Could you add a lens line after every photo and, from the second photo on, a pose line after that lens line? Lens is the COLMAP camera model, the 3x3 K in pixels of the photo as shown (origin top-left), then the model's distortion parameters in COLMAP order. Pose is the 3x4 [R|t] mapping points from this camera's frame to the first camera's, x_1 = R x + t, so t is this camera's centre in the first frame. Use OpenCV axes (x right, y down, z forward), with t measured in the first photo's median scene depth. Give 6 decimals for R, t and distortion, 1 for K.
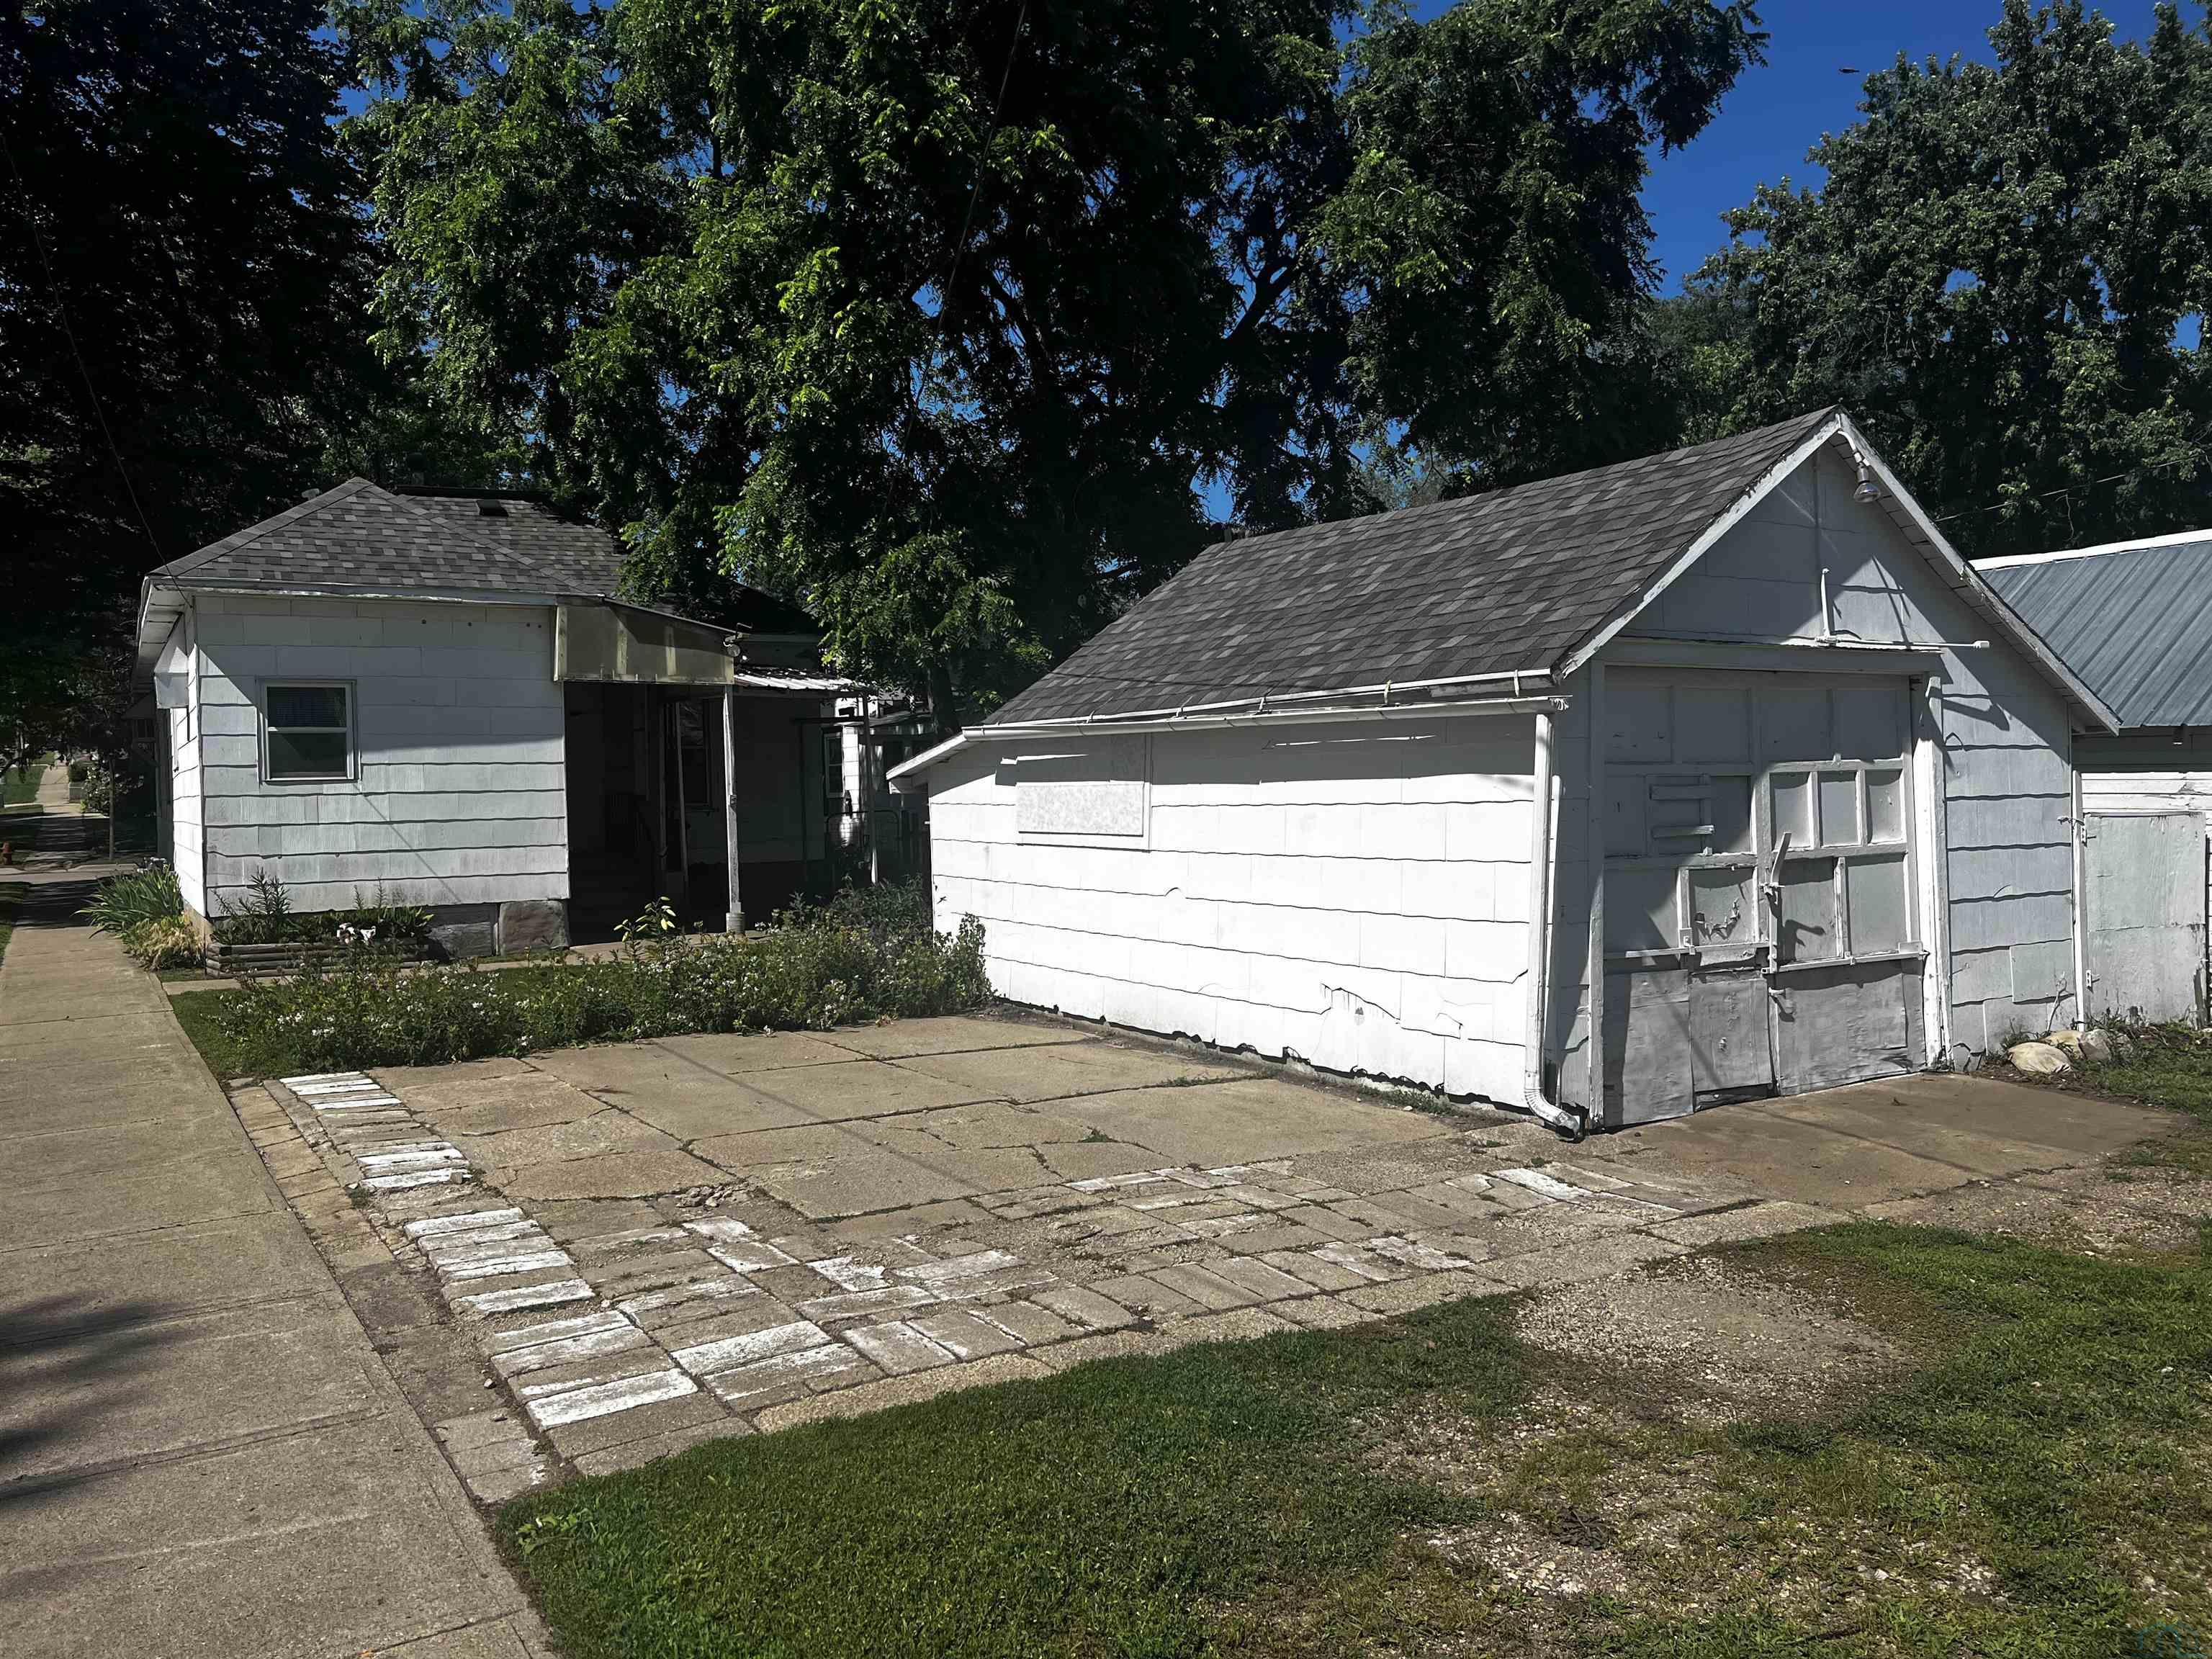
lens RADIAL K [[1667.4, 0, 1108.8], [0, 1667.4, 820.5], [0, 0, 1]] dist [0.038079, -0.042625]
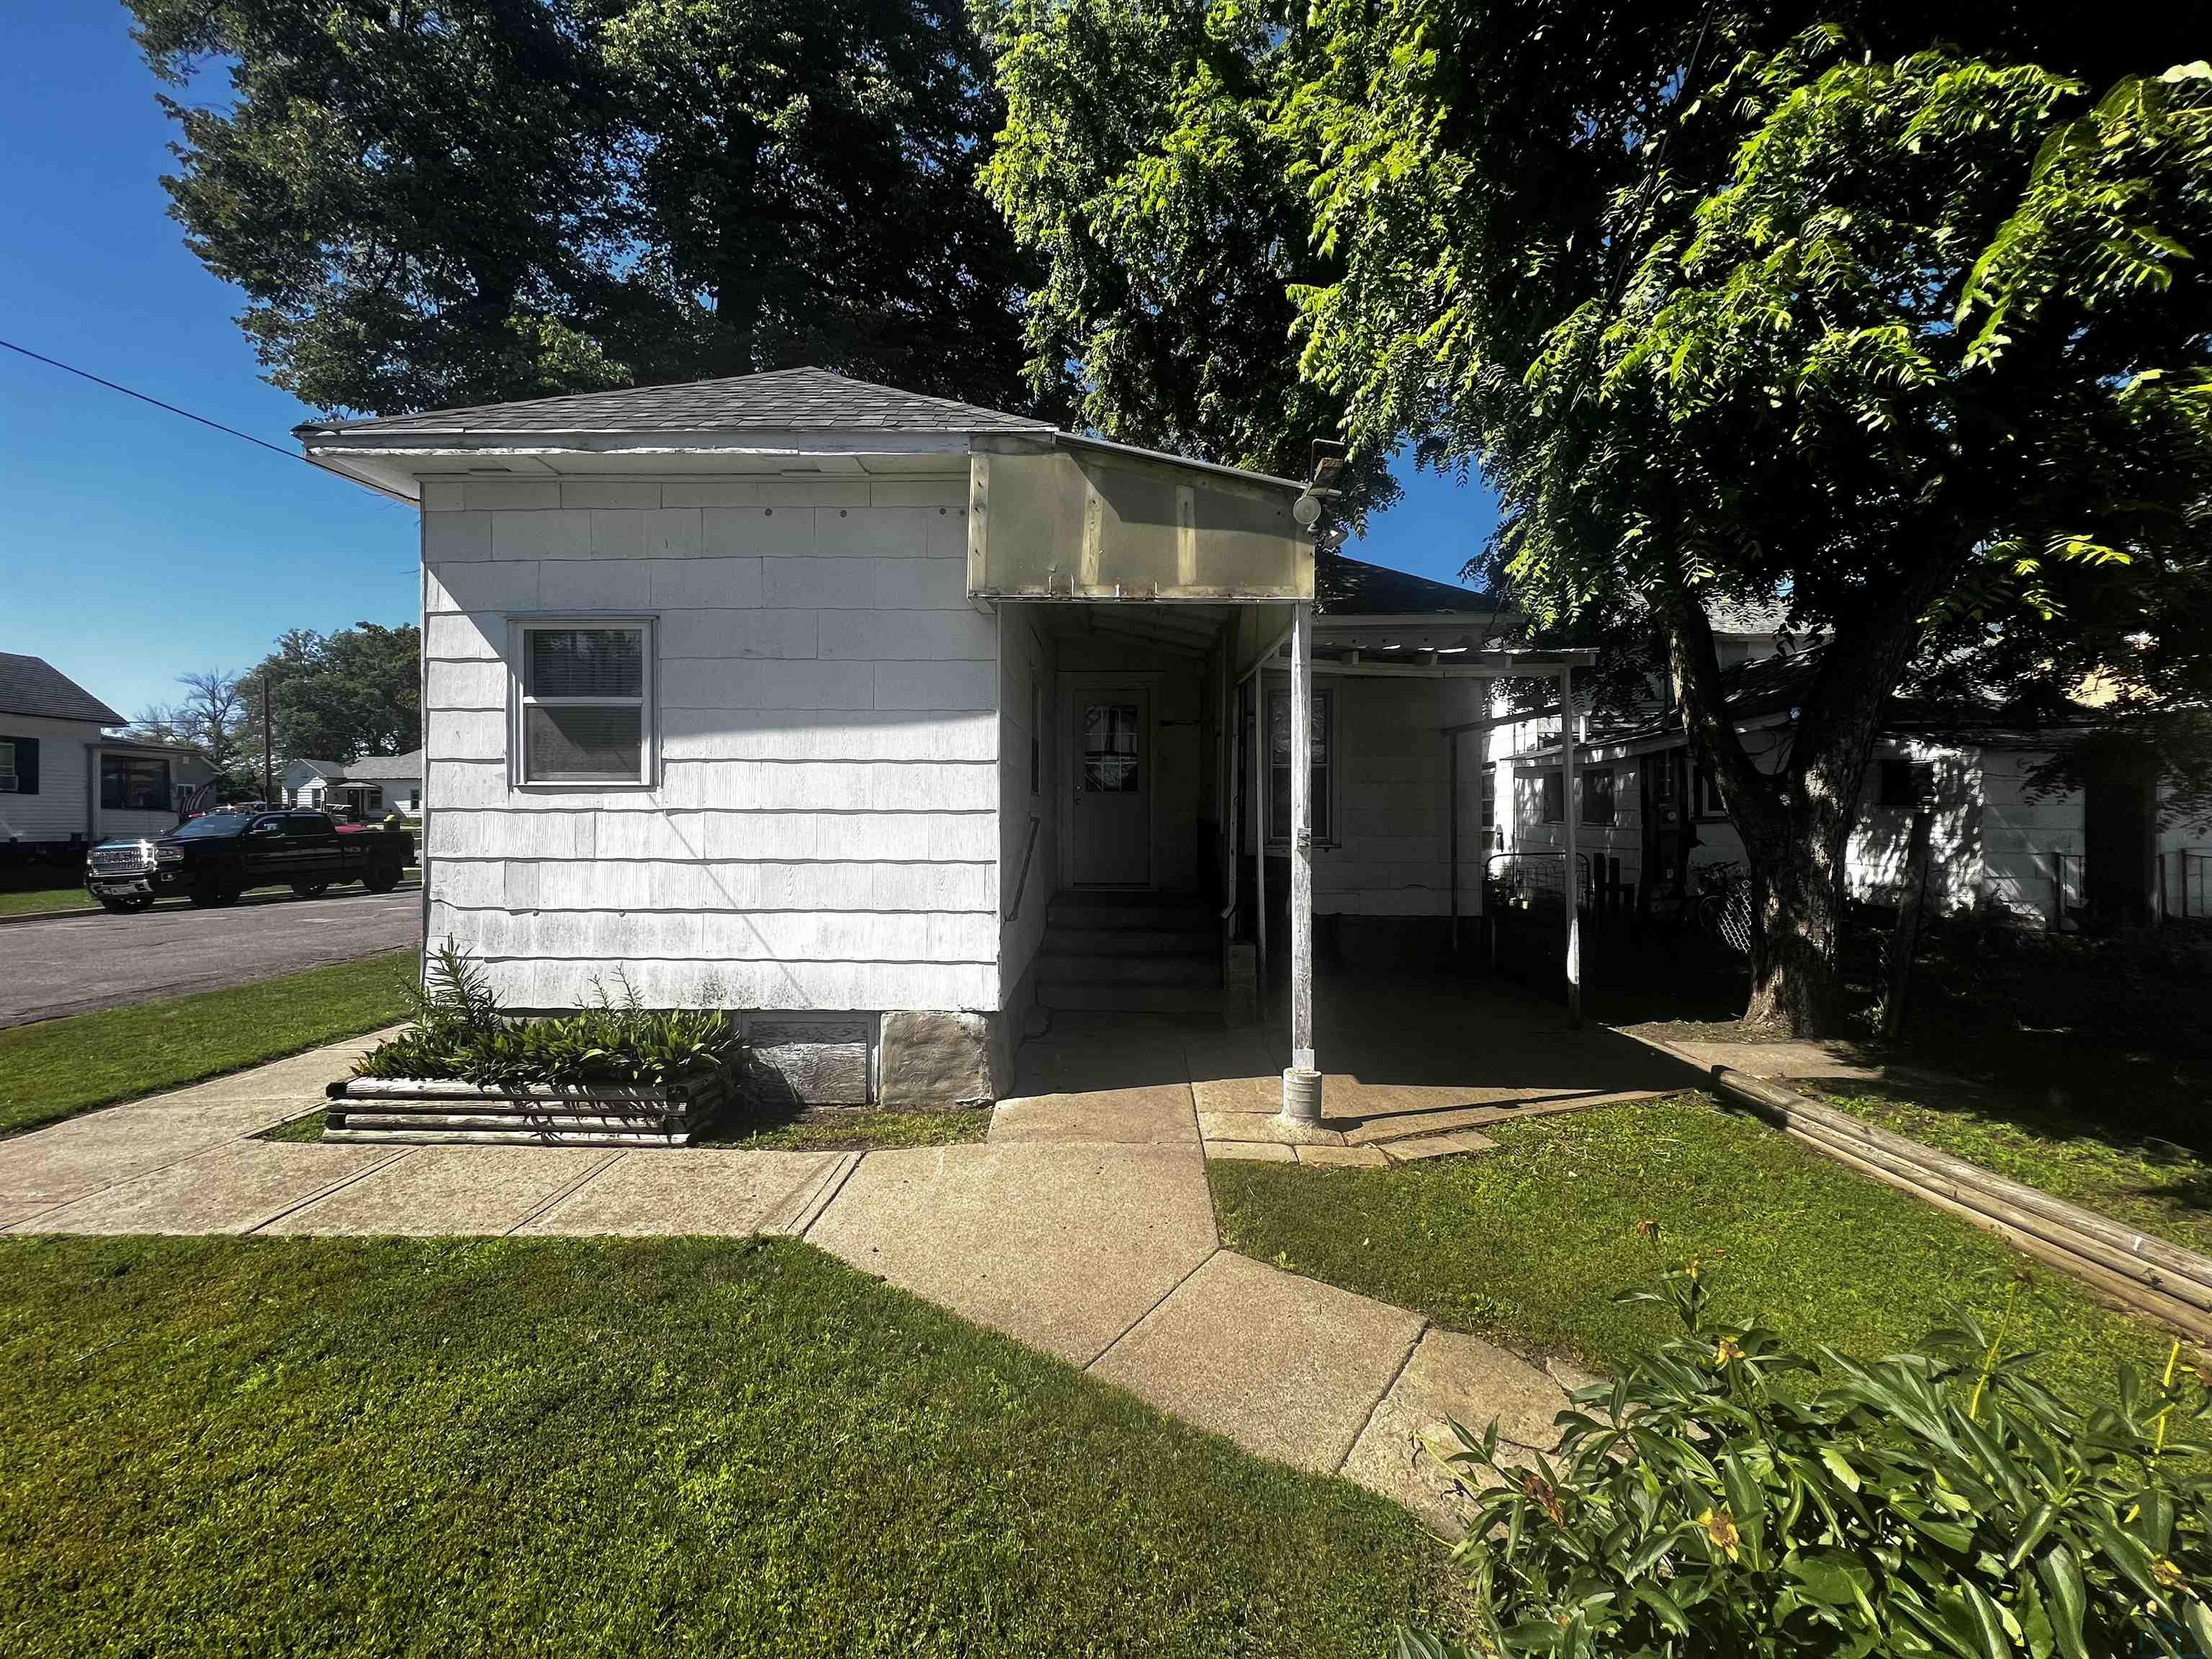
lens RADIAL K [[886.1, 0, 1108.6], [0, 886.1, 825.2], [0, 0, 1]] dist [-0.000407, -0.000018]
pose [[0.852485, 0.023563, -0.522221, -0.143808], [-0.031222, 0.999495, -0.005870, -0.013147], [0.521819, 0.021309, 0.852790, 0.774896]]
